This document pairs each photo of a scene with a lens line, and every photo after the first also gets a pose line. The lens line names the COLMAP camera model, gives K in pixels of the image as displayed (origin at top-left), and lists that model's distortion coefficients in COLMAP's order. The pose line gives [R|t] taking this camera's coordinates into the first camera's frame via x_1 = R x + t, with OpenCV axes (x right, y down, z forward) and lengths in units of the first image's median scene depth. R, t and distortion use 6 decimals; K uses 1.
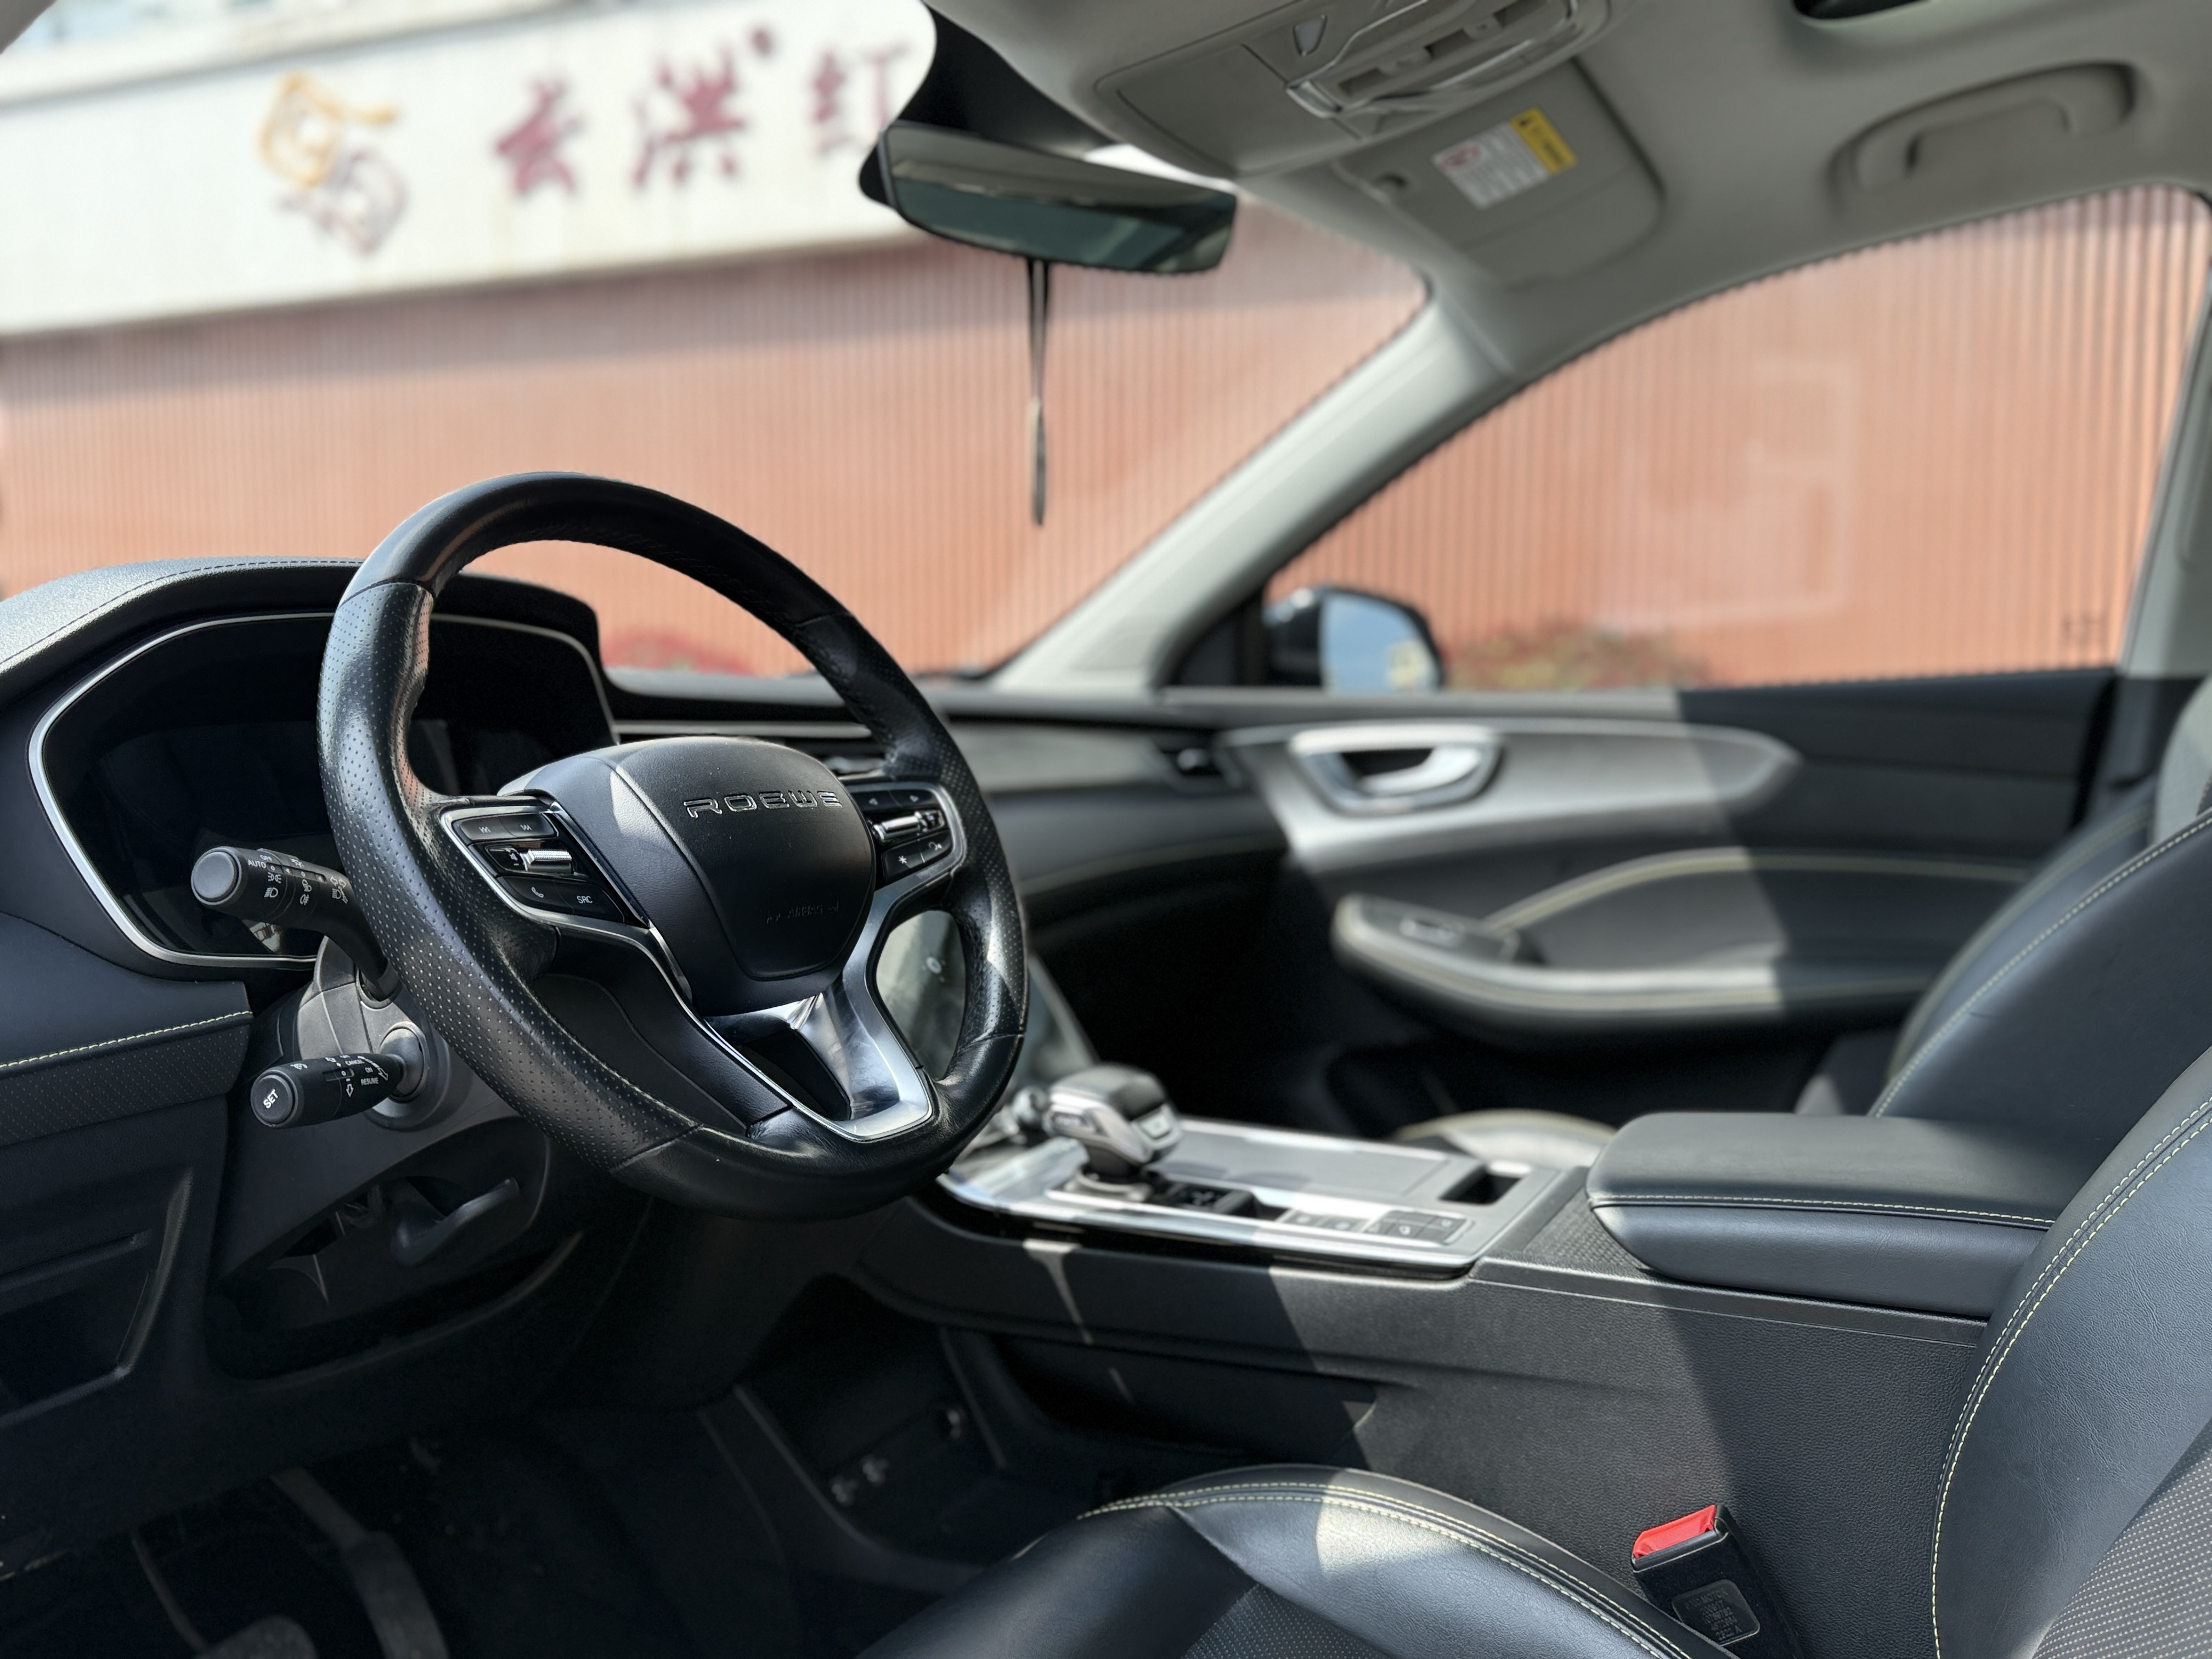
lens RADIAL K [[1715.1, 0, 1106.0], [0, 1715.1, 829.5], [0, 0, 1]] dist [0.062387, -0.102789]
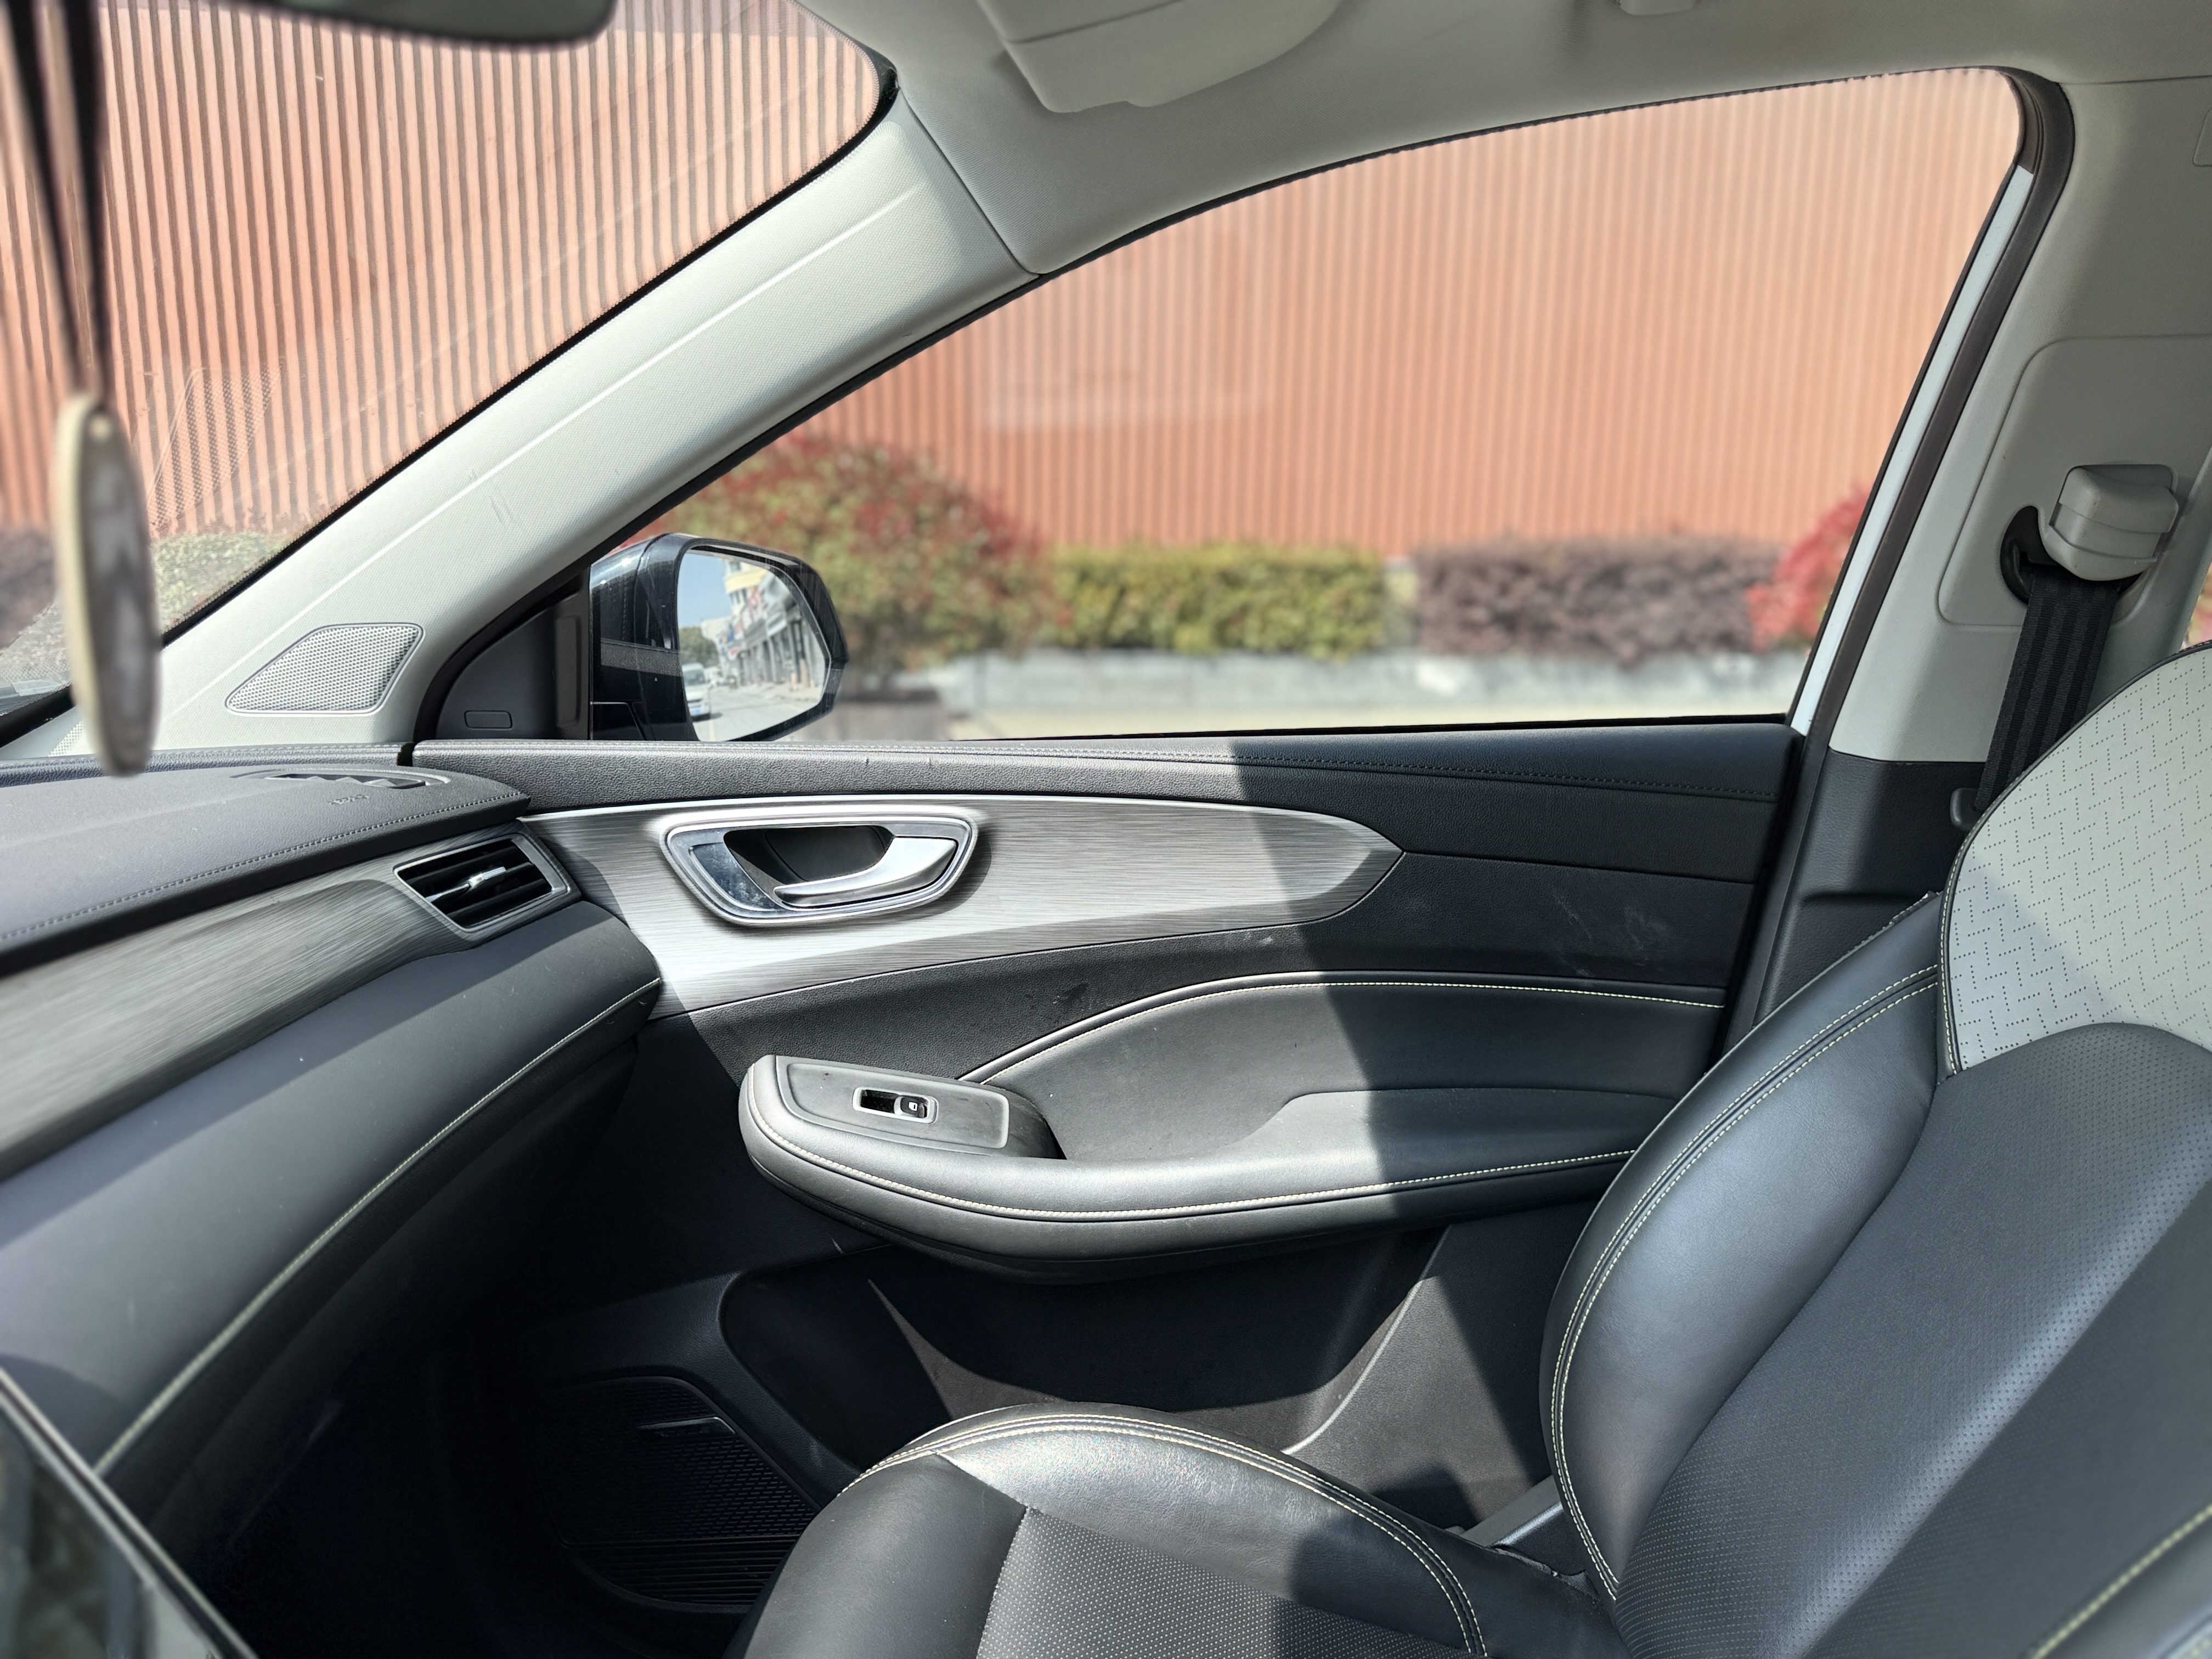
lens RADIAL K [[1632.5, 0, 1106.0], [0, 1632.5, 829.5], [0, 0, 1]] dist [0.096019, -0.114677]
pose [[0.892225, -0.094858, 0.441517, -0.008953], [0.025763, 0.986790, 0.159946, -0.156929], [-0.450857, -0.131333, 0.882882, 0.446261]]
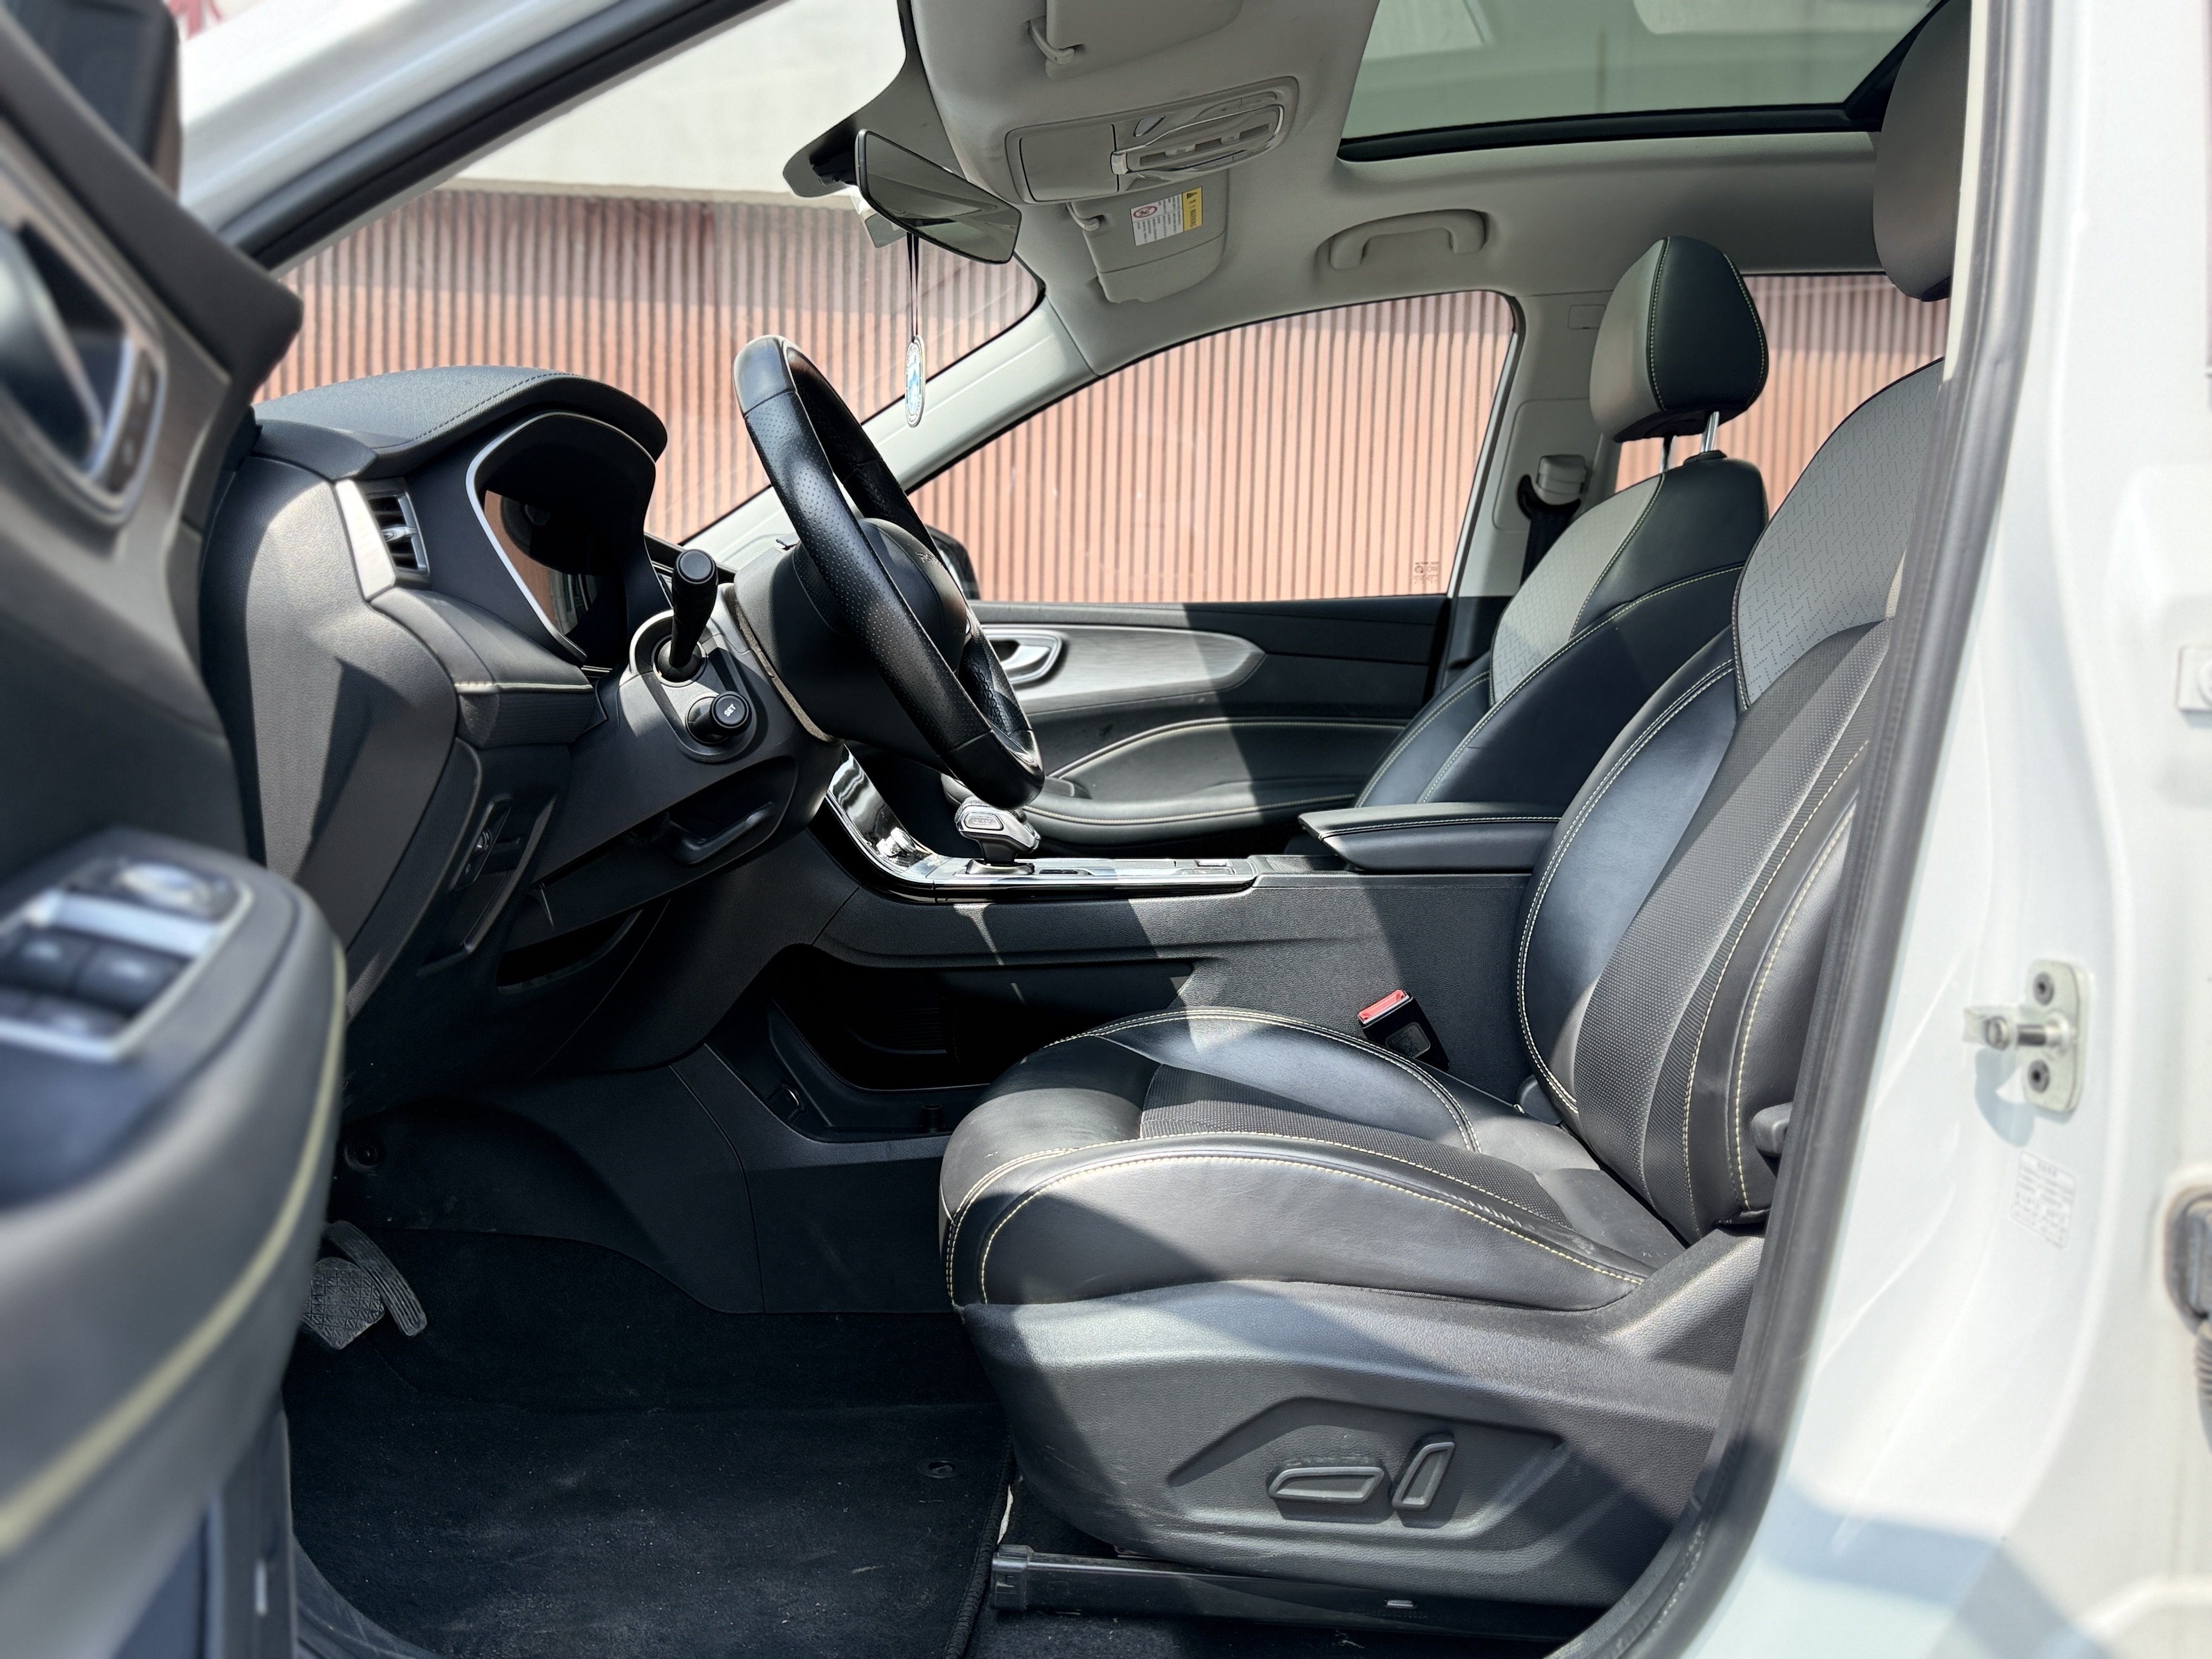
lens RADIAL K [[1727.2, 0, 1106.0], [0, 1727.2, 829.5], [0, 0, 1]] dist [0.246898, -0.463667]
pose [[0.885977, -0.007669, 0.463665, -0.409575], [0.016925, 0.999732, -0.015806, 0.131708], [-0.463420, 0.021851, 0.885869, -0.256394]]
